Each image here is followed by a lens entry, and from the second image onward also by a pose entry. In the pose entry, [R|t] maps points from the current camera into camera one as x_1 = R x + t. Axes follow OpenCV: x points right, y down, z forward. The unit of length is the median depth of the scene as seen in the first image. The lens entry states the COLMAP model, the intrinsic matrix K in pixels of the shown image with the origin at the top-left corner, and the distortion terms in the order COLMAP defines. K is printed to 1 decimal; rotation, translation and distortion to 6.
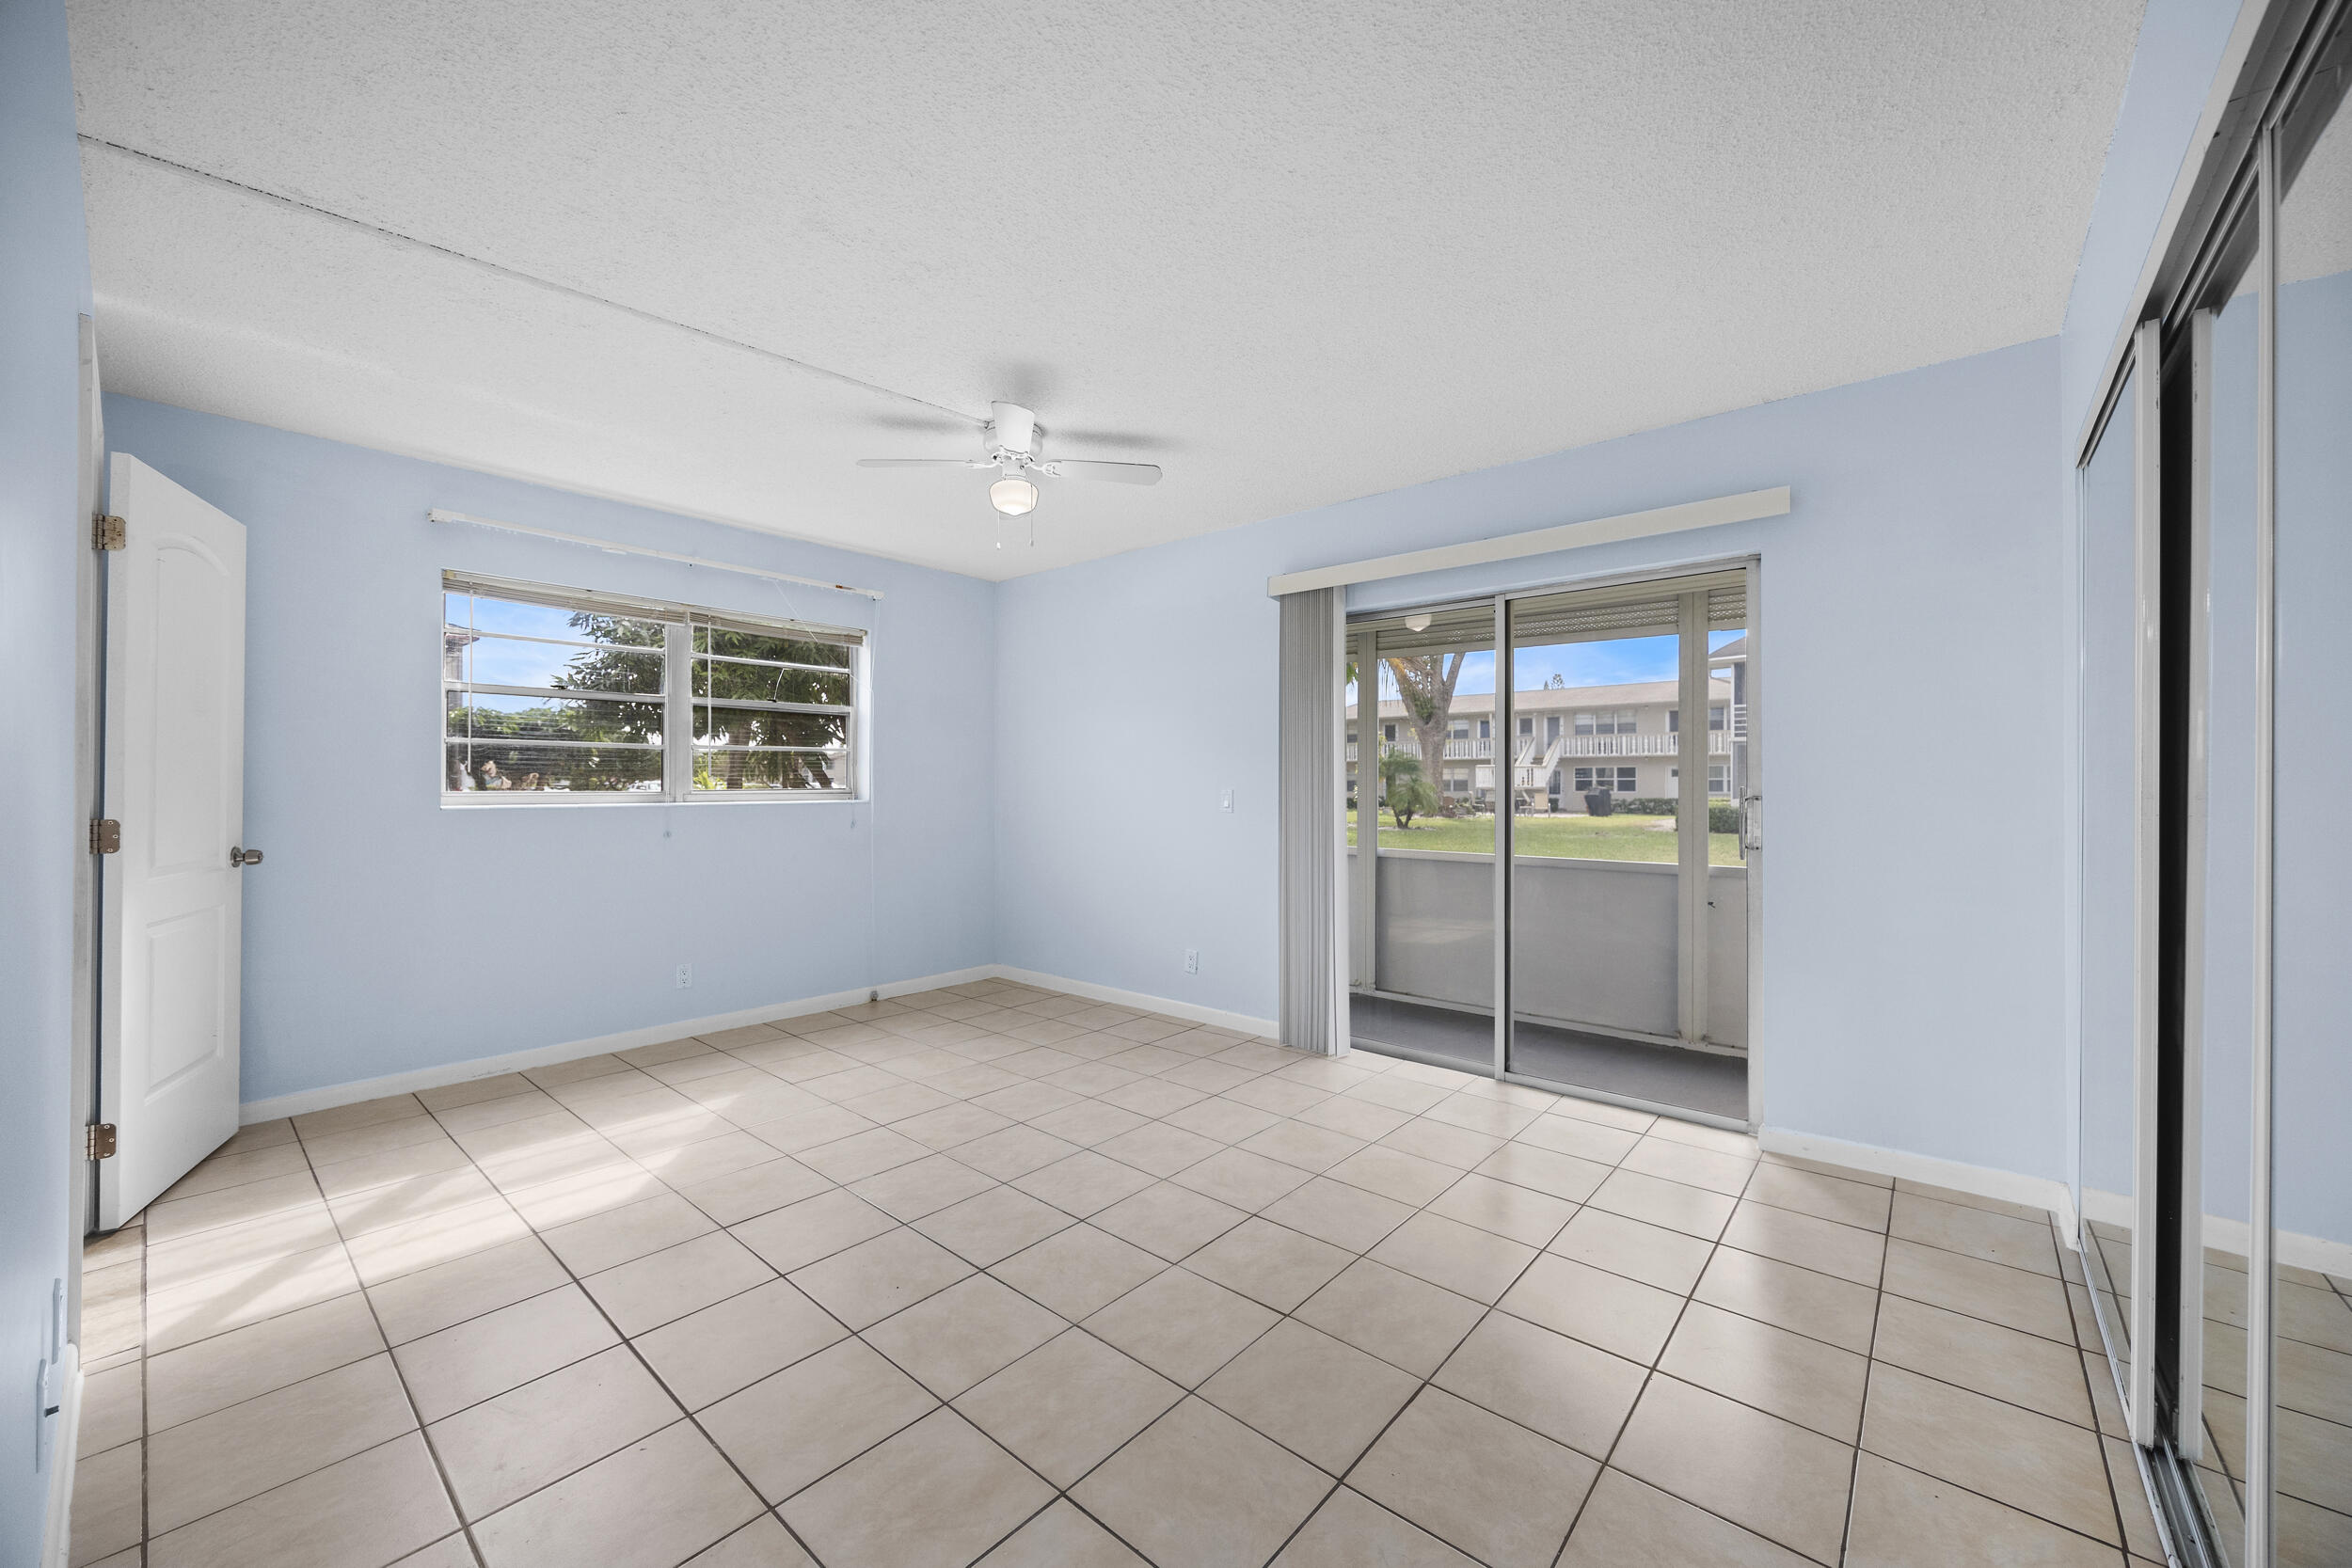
lens RADIAL K [[892.8, 0, 1182.6], [0, 892.8, 778.0], [0, 0, 1]] dist [-0.003291, -0.000131]
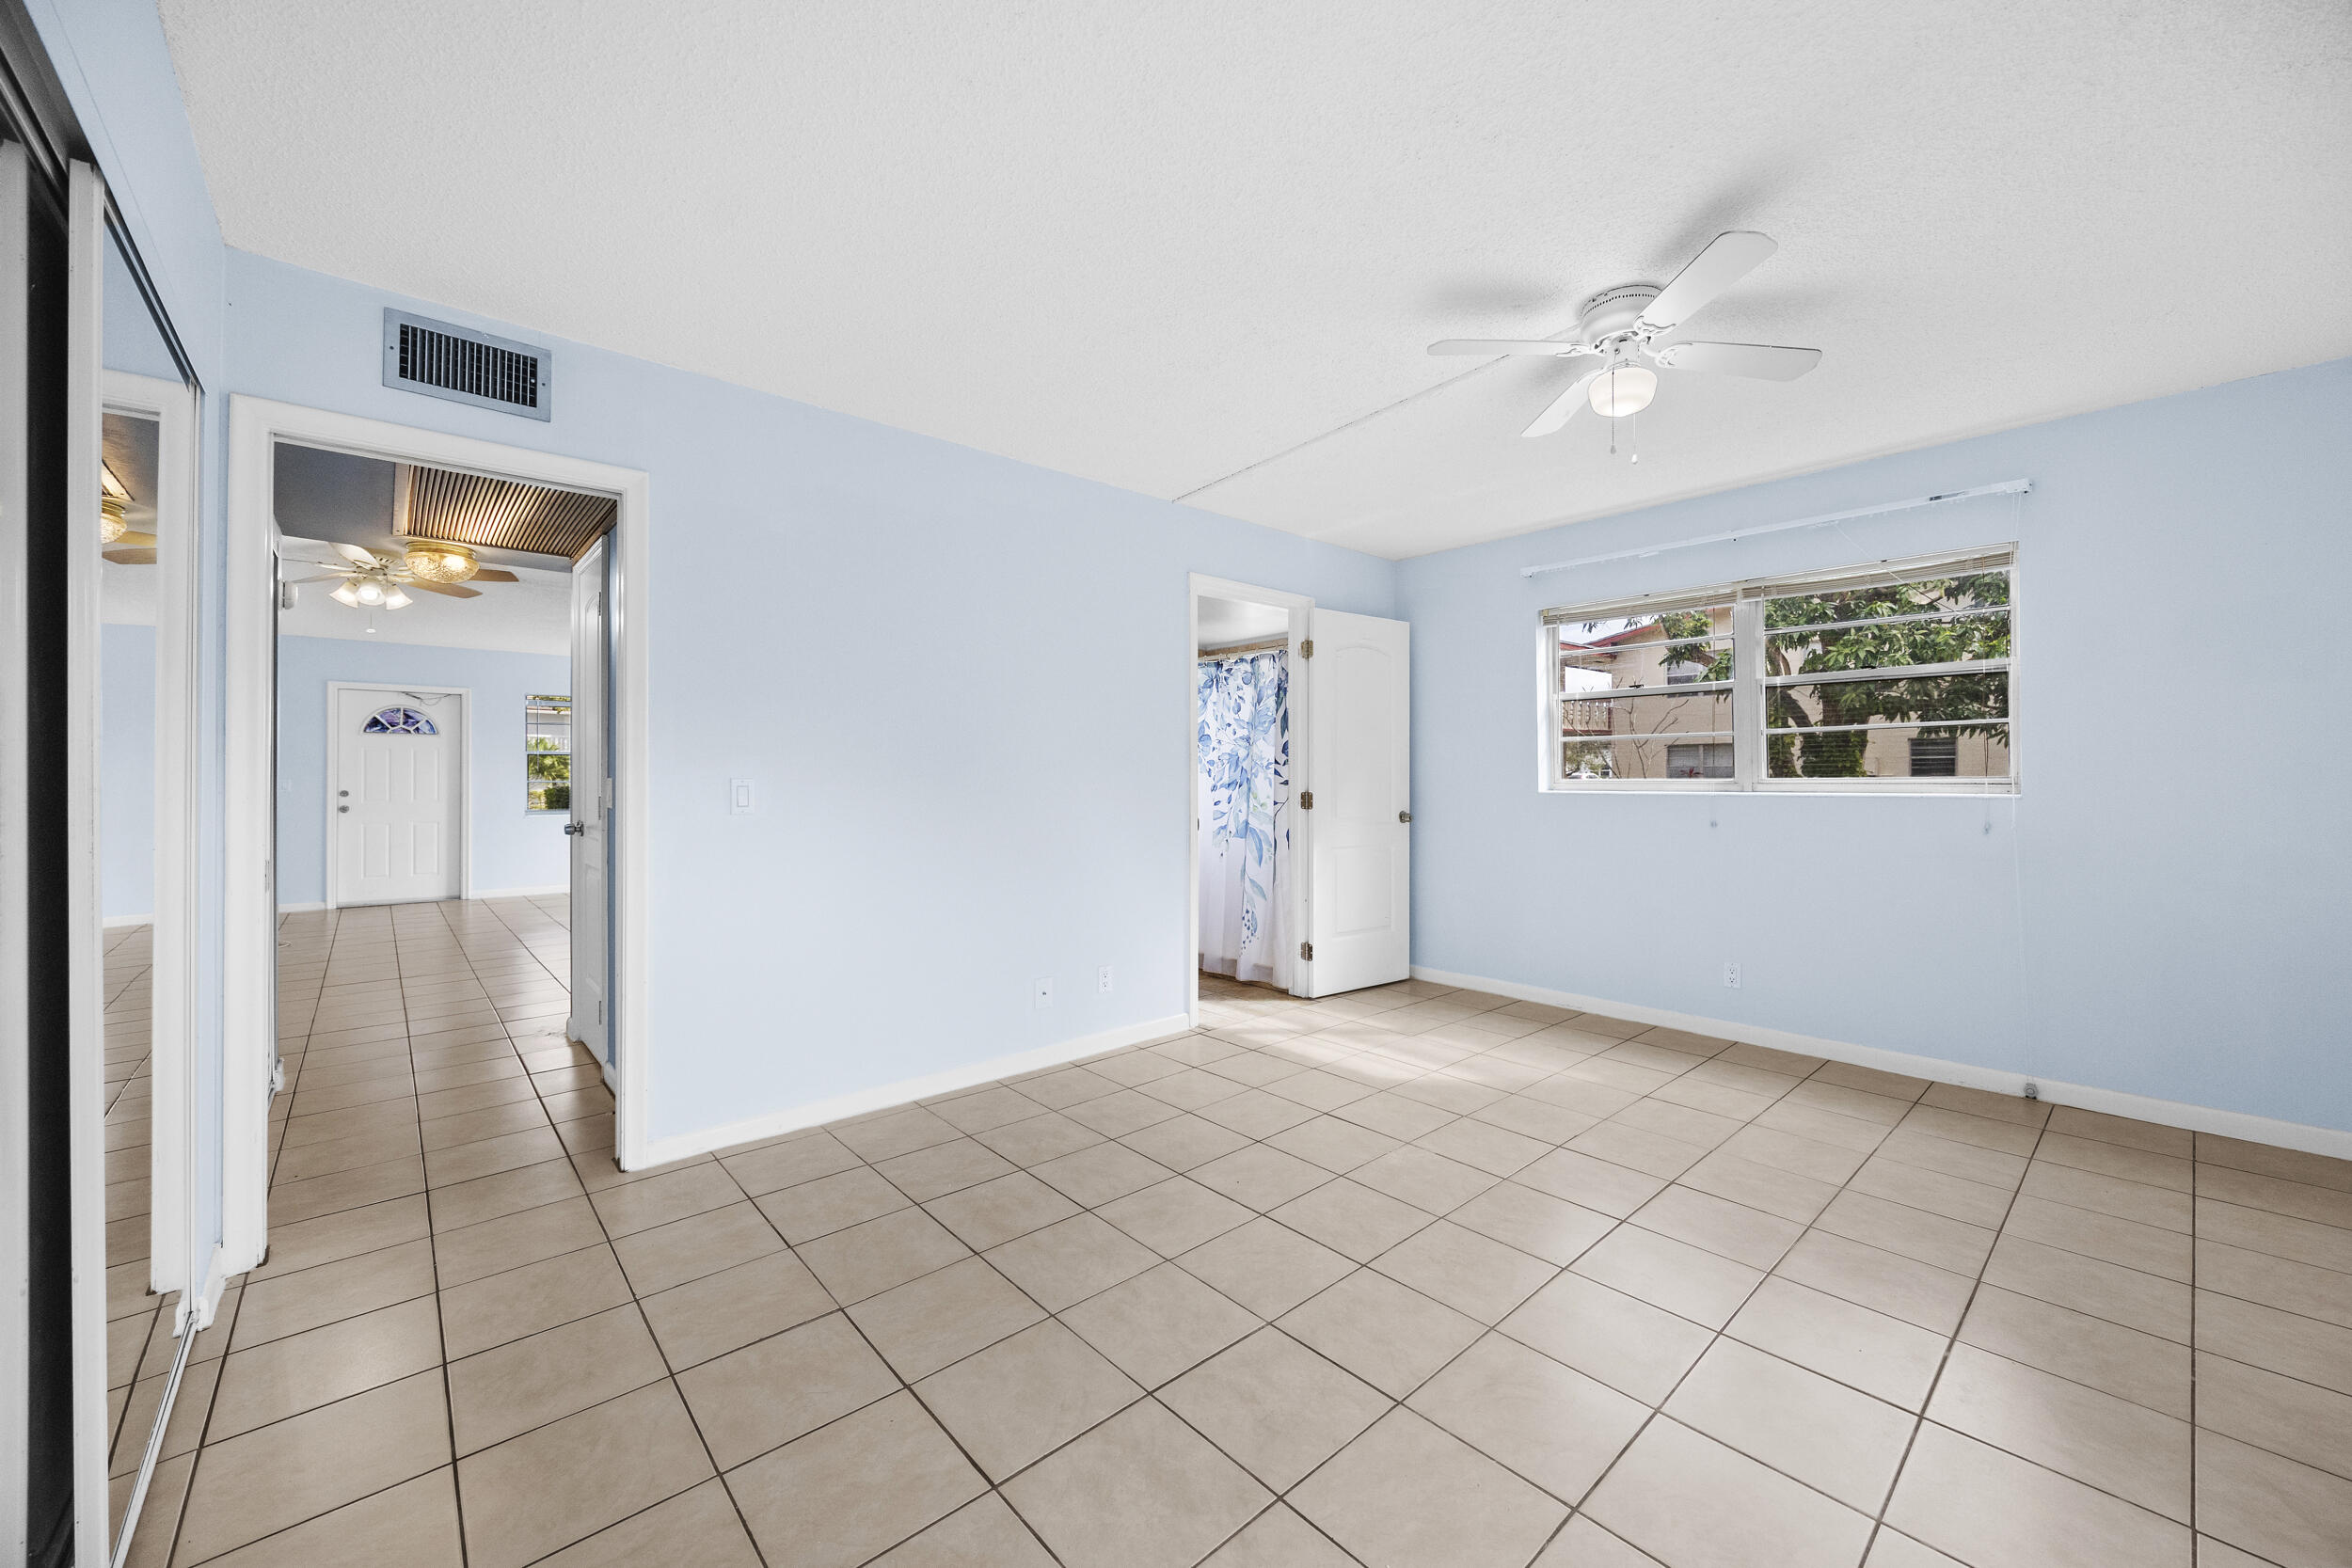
lens RADIAL K [[892.8, 0, 1182.6], [0, 892.8, 778.0], [0, 0, 1]] dist [-0.003291, -0.000131]
pose [[-0.129862, 0.000906, -0.991532, 0.501838], [0.010417, 0.999946, -0.000450, 0.007538], [0.991477, -0.010388, -0.129864, 0.600564]]
